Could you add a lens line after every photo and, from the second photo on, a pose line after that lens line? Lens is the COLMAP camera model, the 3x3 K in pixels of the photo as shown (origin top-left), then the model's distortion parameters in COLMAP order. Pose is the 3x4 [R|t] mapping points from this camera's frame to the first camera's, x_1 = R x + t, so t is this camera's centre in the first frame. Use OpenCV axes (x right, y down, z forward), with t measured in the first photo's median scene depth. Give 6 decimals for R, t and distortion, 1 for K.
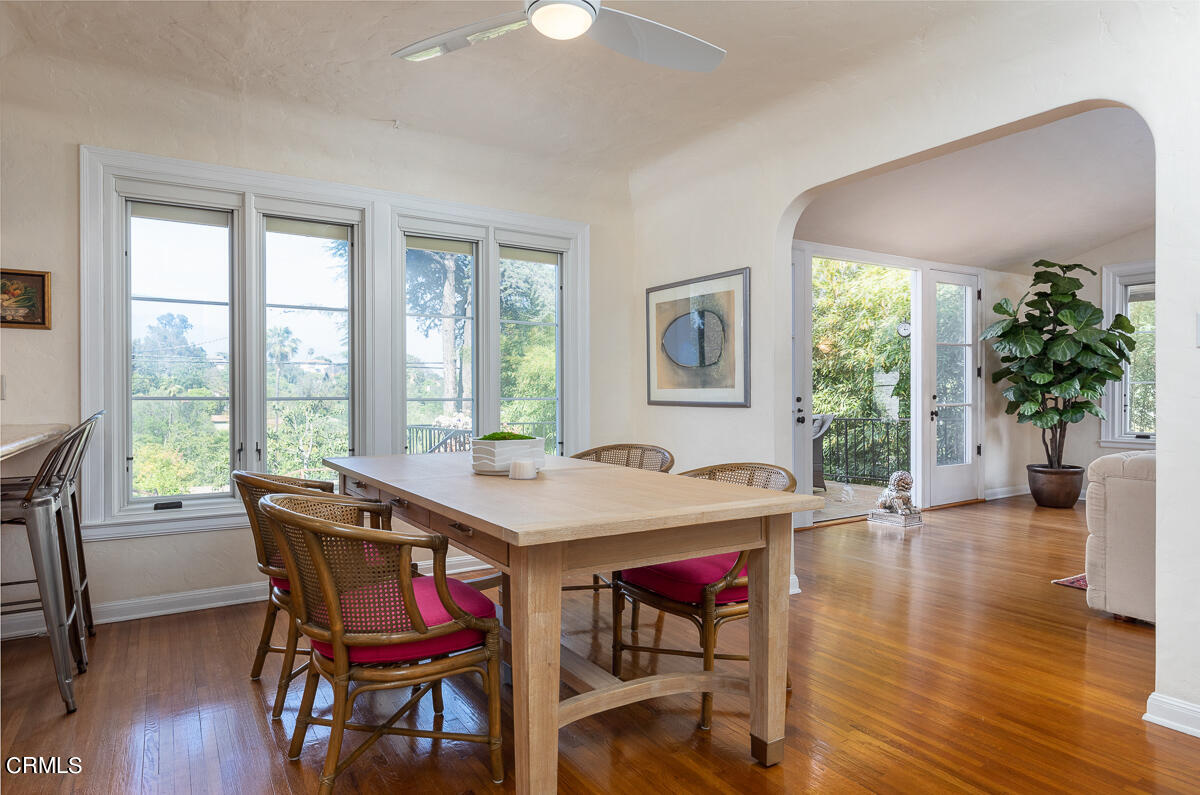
lens RADIAL K [[719.7, 0, 600.0], [0, 719.7, 397.5], [0, 0, 1]] dist [-0.000103, 0.000225]
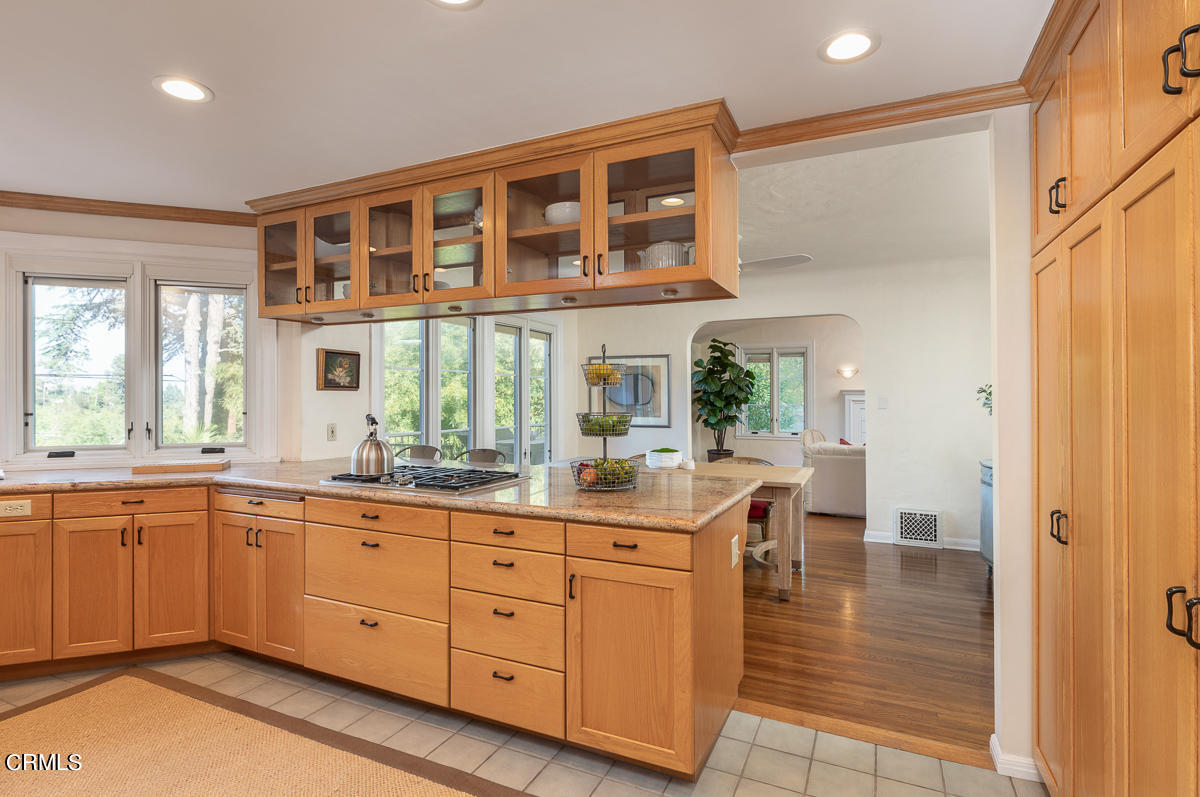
lens RADIAL K [[587.6, 0, 600.0], [0, 587.6, 398.5], [0, 0, 1]] dist [-0.004741, -0.000848]
pose [[0.847229, 0.001148, 0.531227, -0.466054], [0.000069, 0.999997, -0.002270, -0.036245], [-0.531228, 0.001960, 0.847227, -0.131998]]
